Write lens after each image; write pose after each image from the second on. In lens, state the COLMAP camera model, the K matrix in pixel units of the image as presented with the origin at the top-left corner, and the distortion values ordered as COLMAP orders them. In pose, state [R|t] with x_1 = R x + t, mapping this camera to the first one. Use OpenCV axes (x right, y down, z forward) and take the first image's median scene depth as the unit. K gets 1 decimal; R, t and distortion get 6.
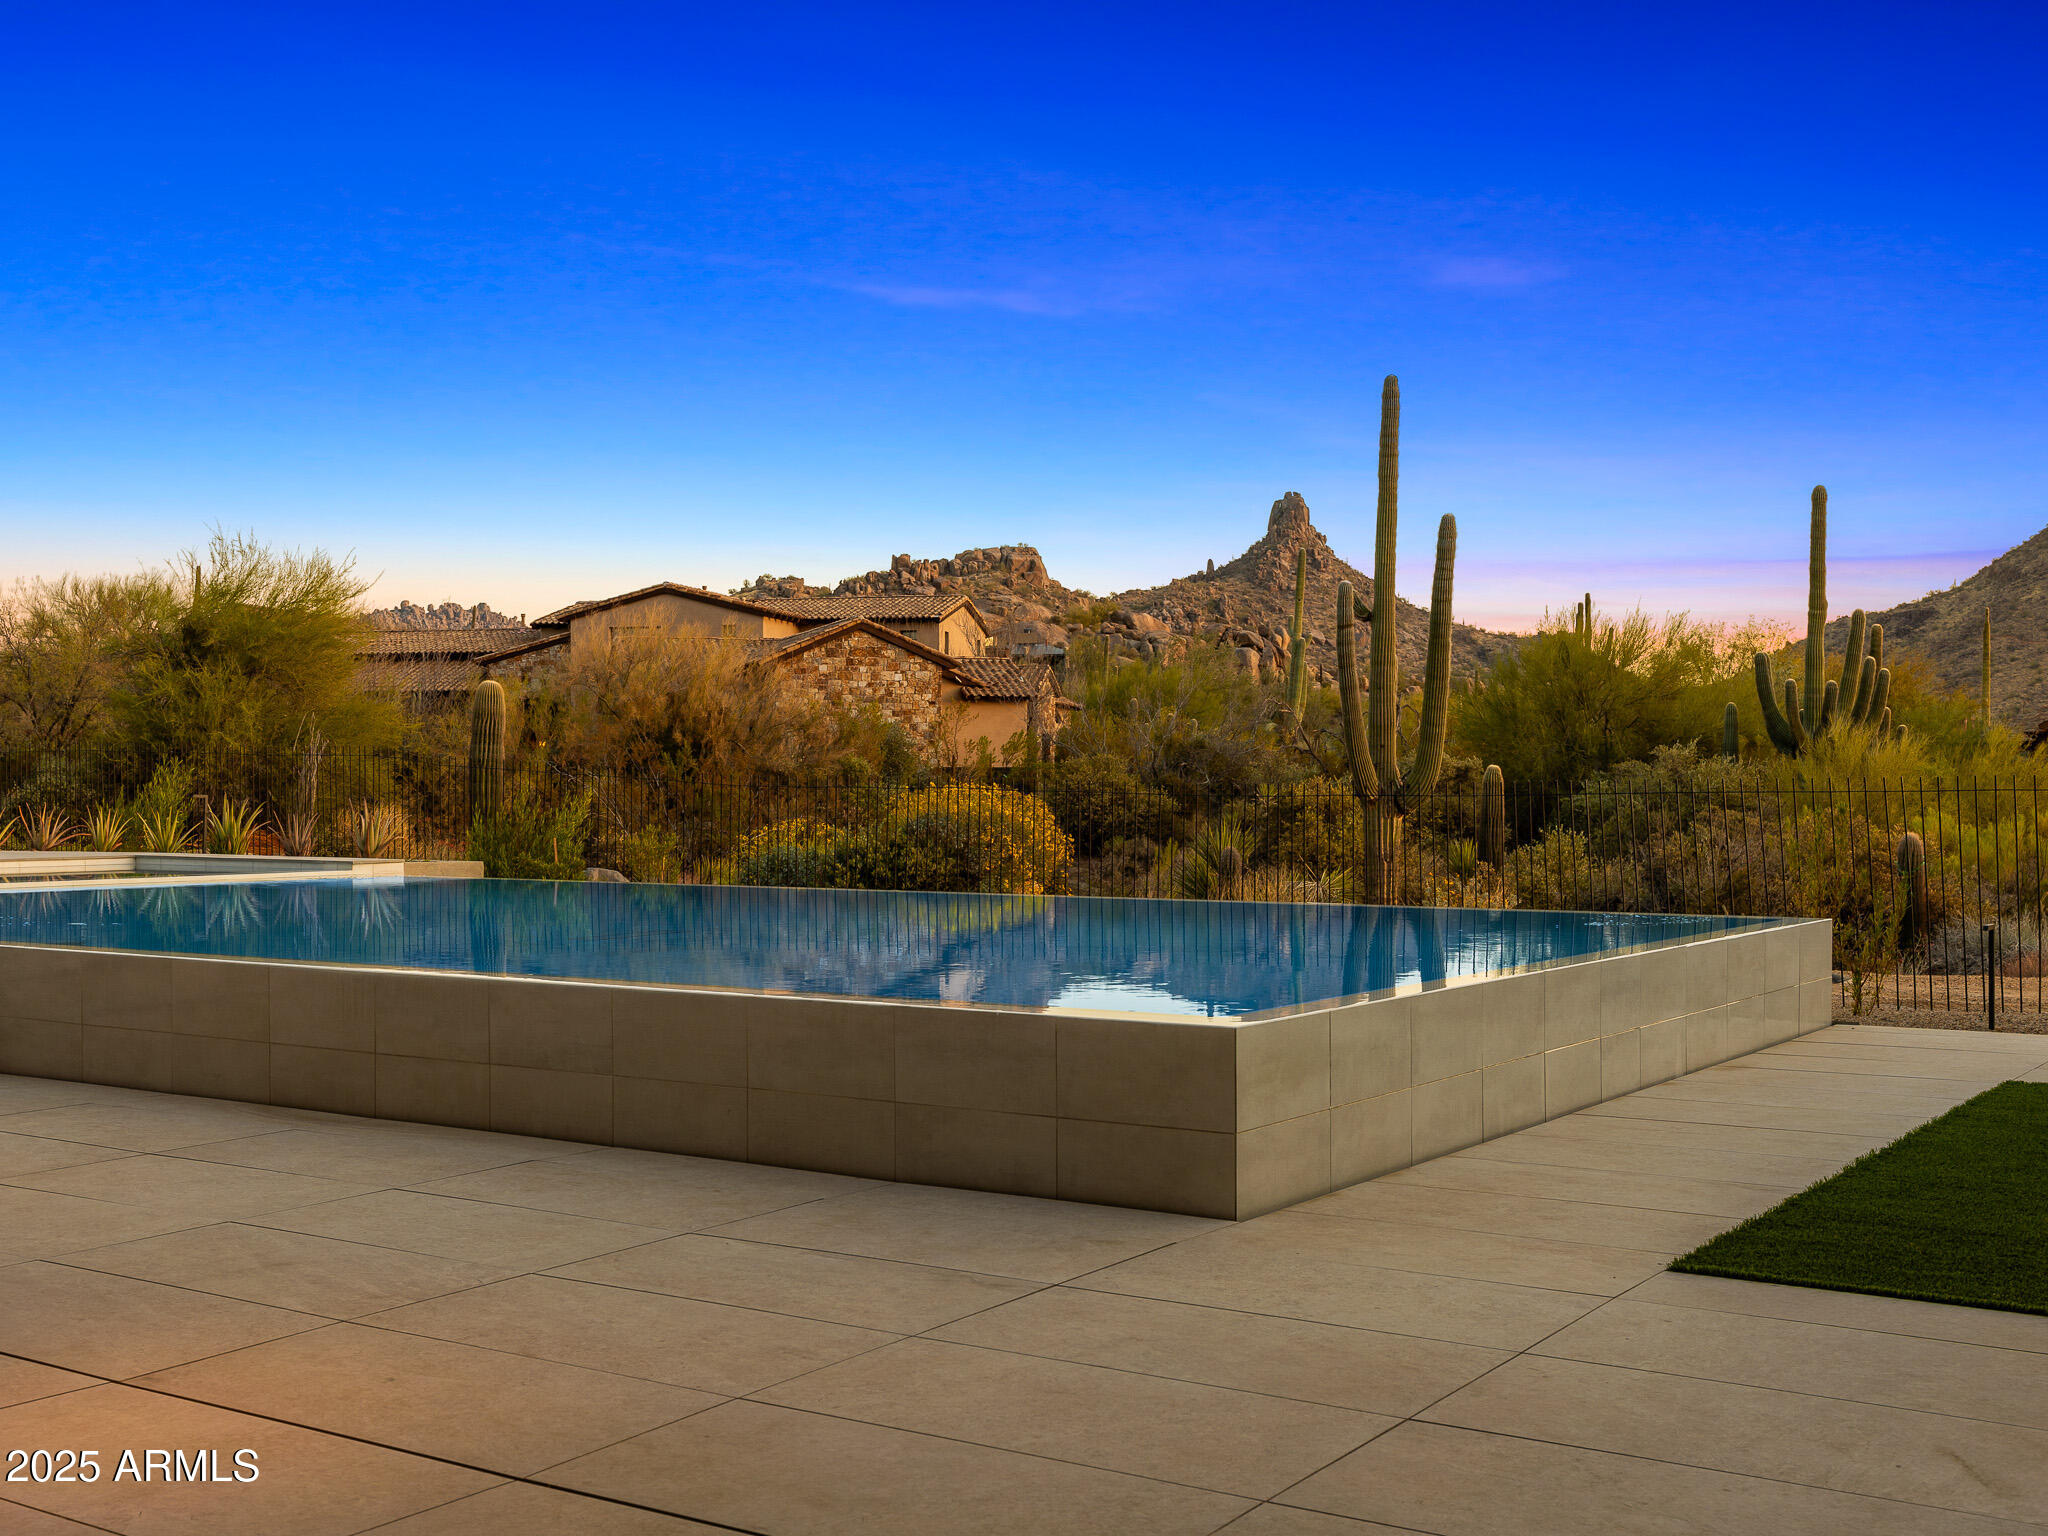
lens RADIAL K [[2209.0, 0, 1022.6], [0, 2209.0, 812.7], [0, 0, 1]] dist [-0.002382, 0.003009]
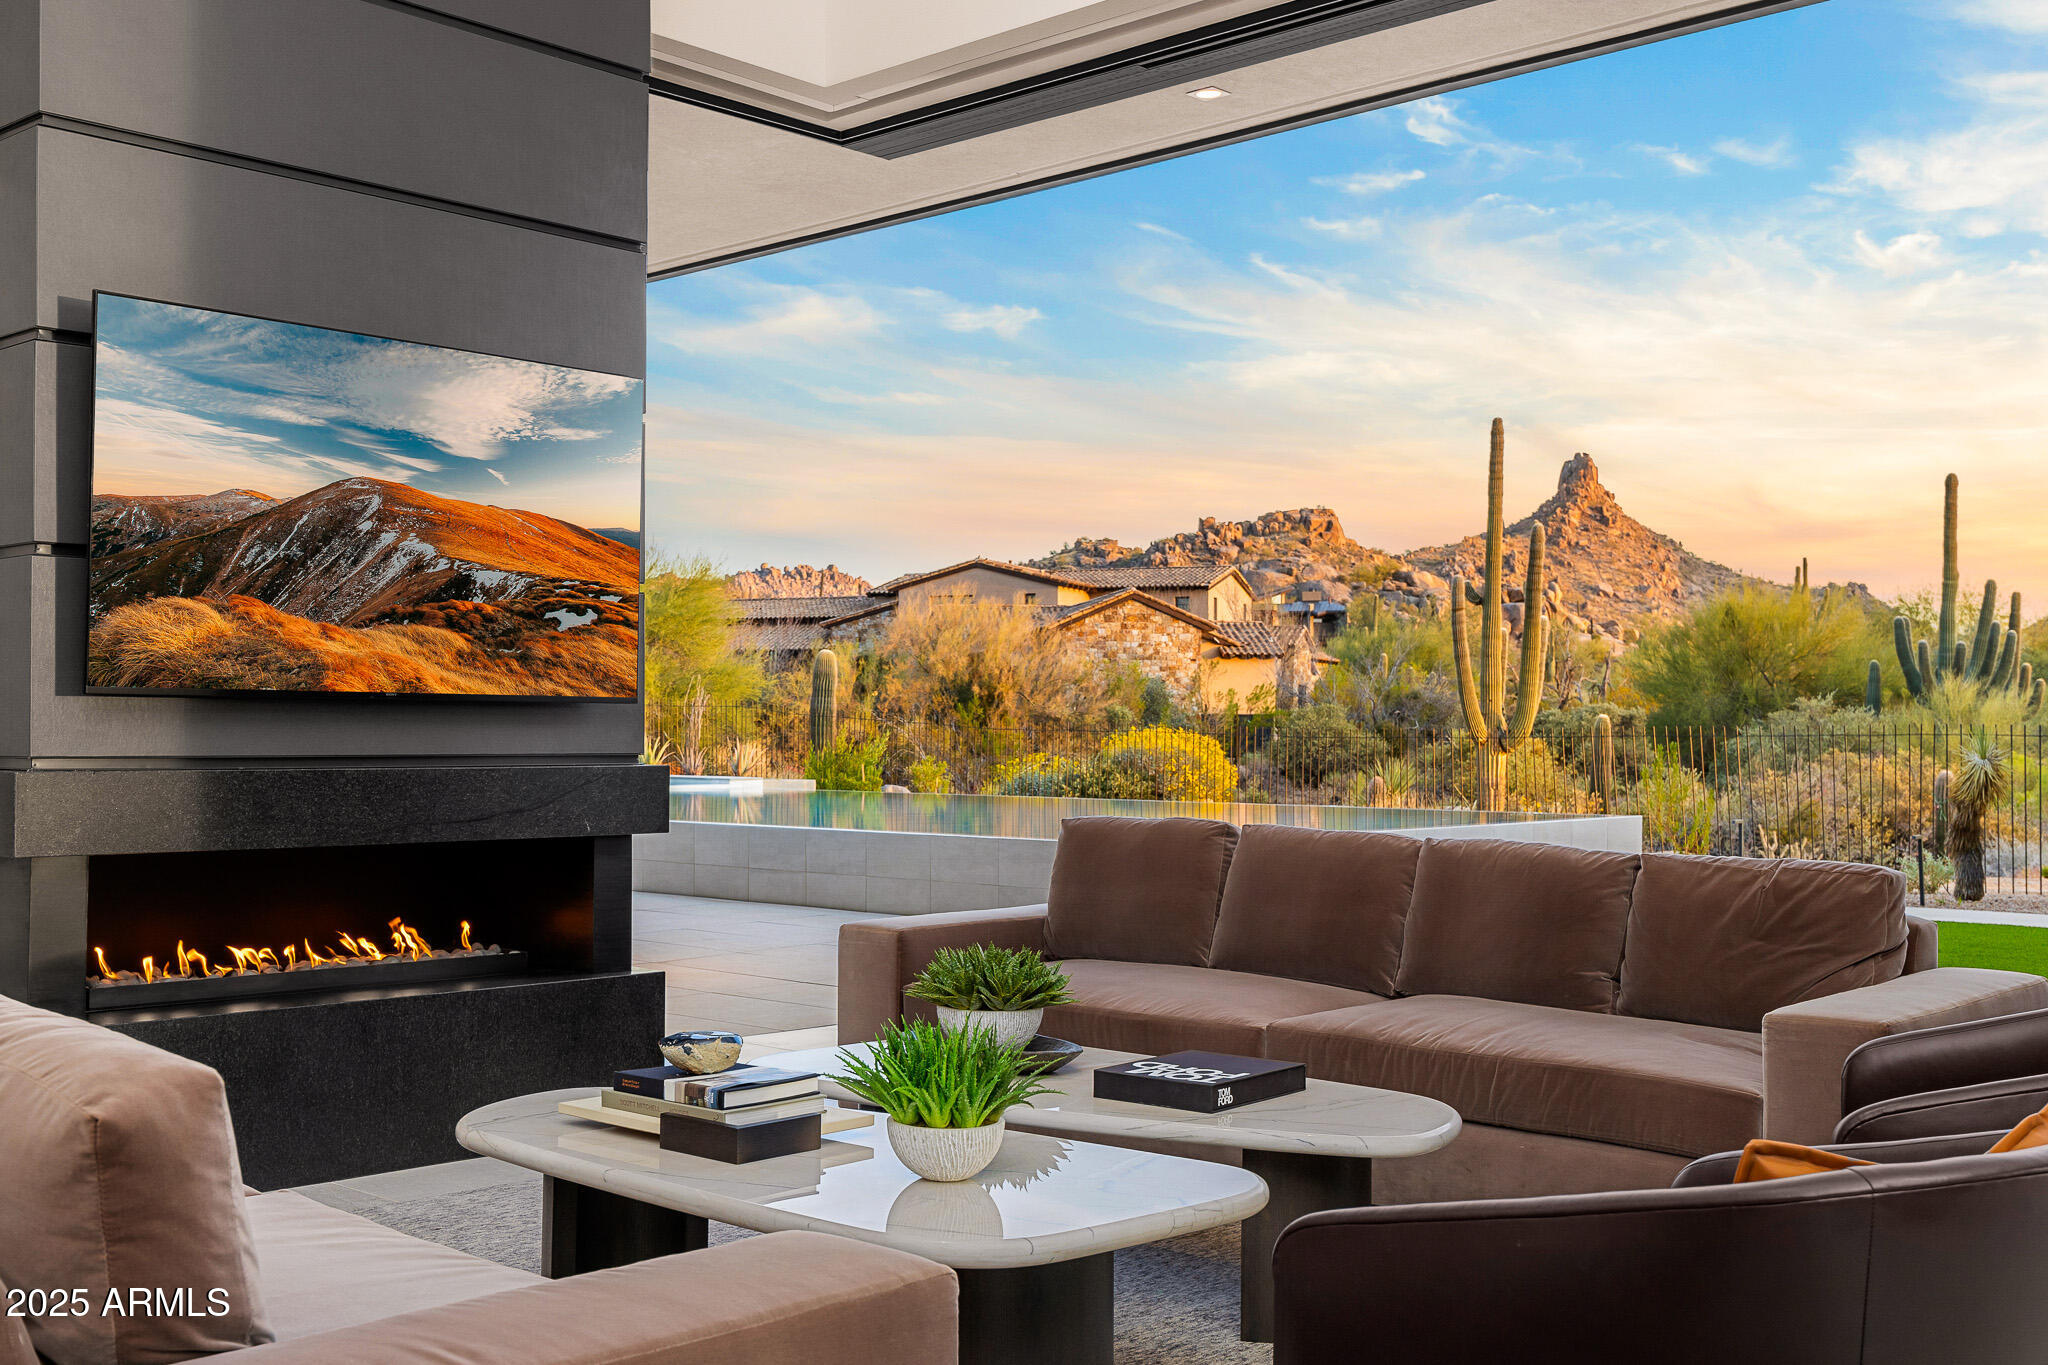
lens RADIAL K [[2080.3, 0, 1024.0], [0, 2080.3, 682.5], [0, 0, 1]] dist [0.000585, 0.000790]
pose [[0.989128, 0.000149, -0.147055, 0.034537], [-0.005278, 0.999391, -0.034488, 0.001616], [0.146960, 0.034889, 0.988527, -0.124943]]
